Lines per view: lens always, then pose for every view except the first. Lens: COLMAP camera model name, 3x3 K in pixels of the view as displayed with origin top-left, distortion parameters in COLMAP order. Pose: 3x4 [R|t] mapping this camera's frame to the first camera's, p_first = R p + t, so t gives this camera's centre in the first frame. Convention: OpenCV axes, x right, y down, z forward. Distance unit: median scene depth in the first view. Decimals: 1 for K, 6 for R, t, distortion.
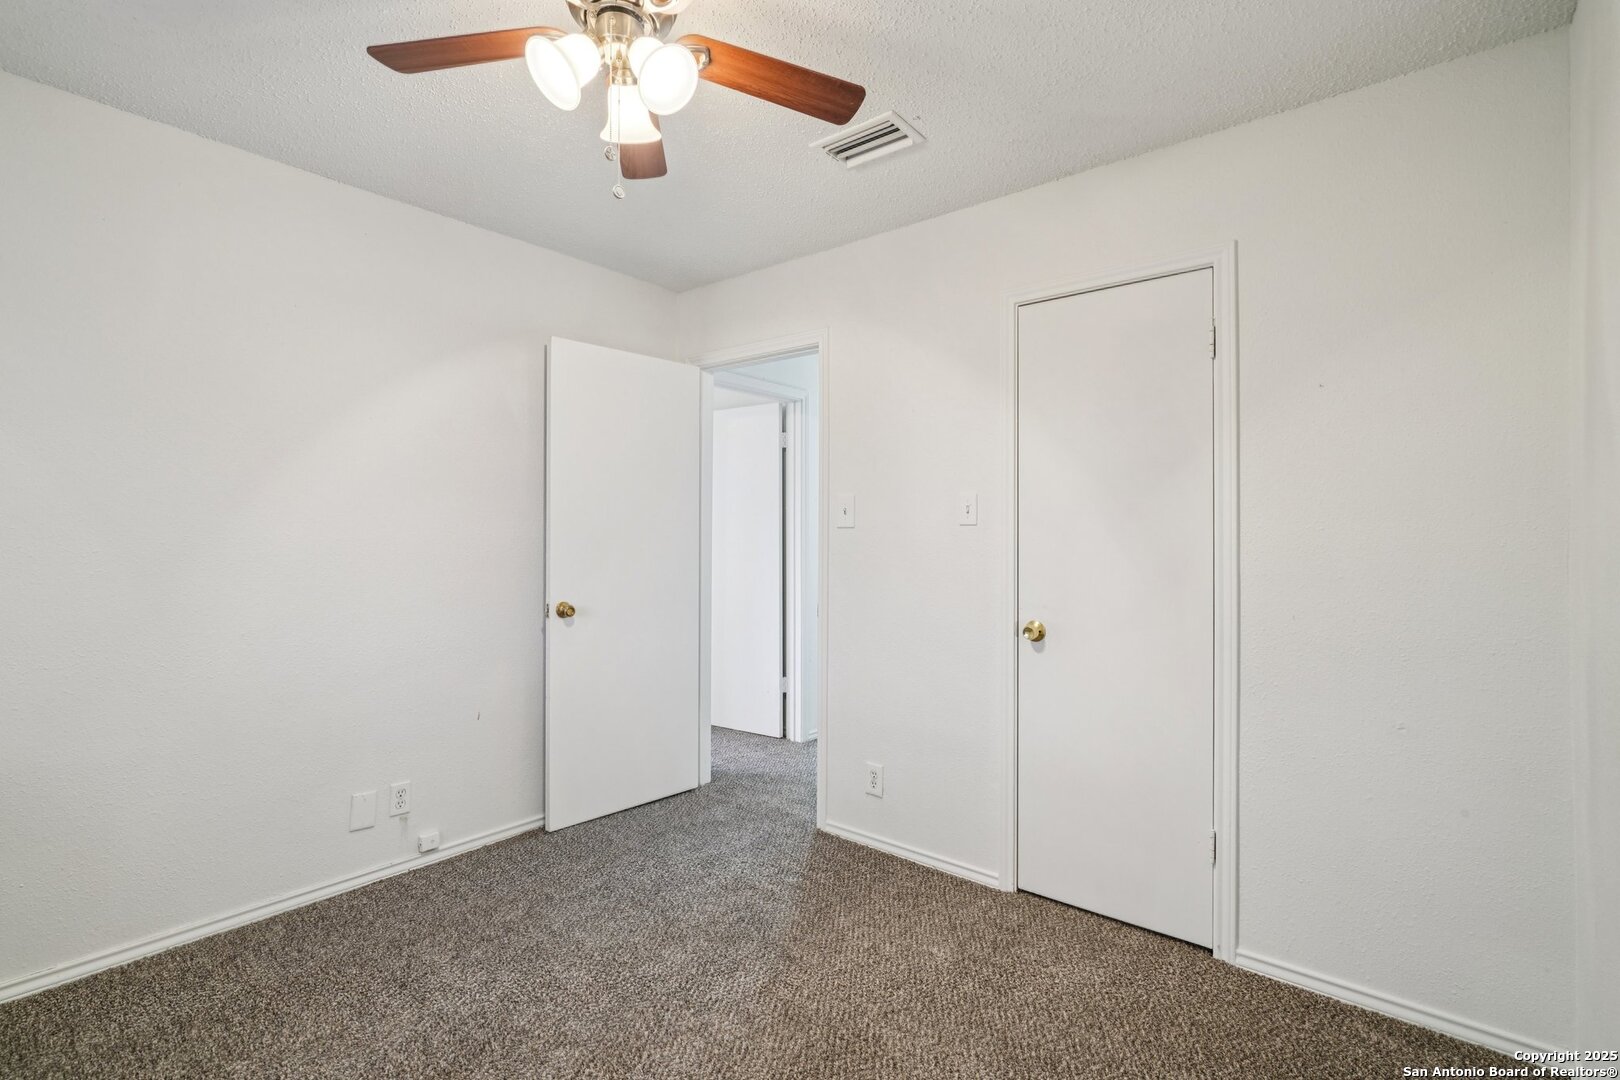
lens RADIAL K [[756.9, 0, 810.0], [0, 756.9, 537.2], [0, 0, 1]] dist [-0.040194, 0.011182]
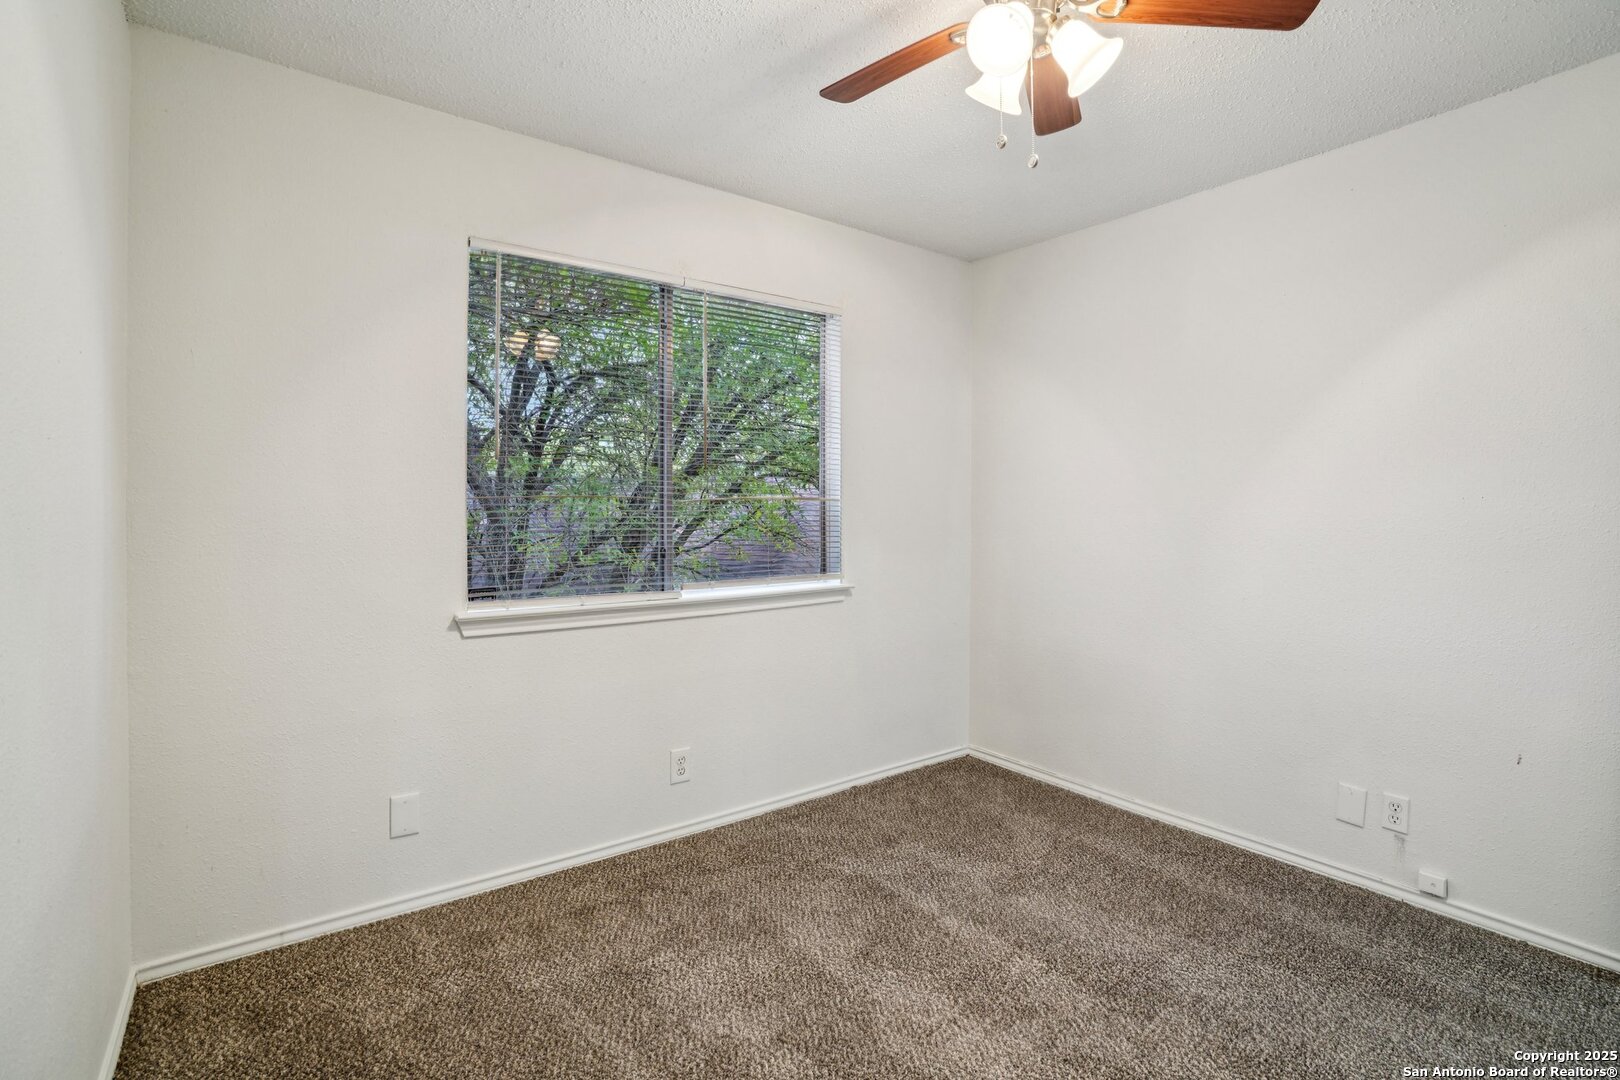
lens RADIAL K [[756.9, 0, 810.8], [0, 756.9, 533.9], [0, 0, 1]] dist [-0.040194, 0.011182]
pose [[-0.259868, 0.028054, -0.965237, 0.491242], [-0.001382, 0.999566, 0.029424, -0.000159], [0.965643, 0.008981, -0.259717, 0.609208]]
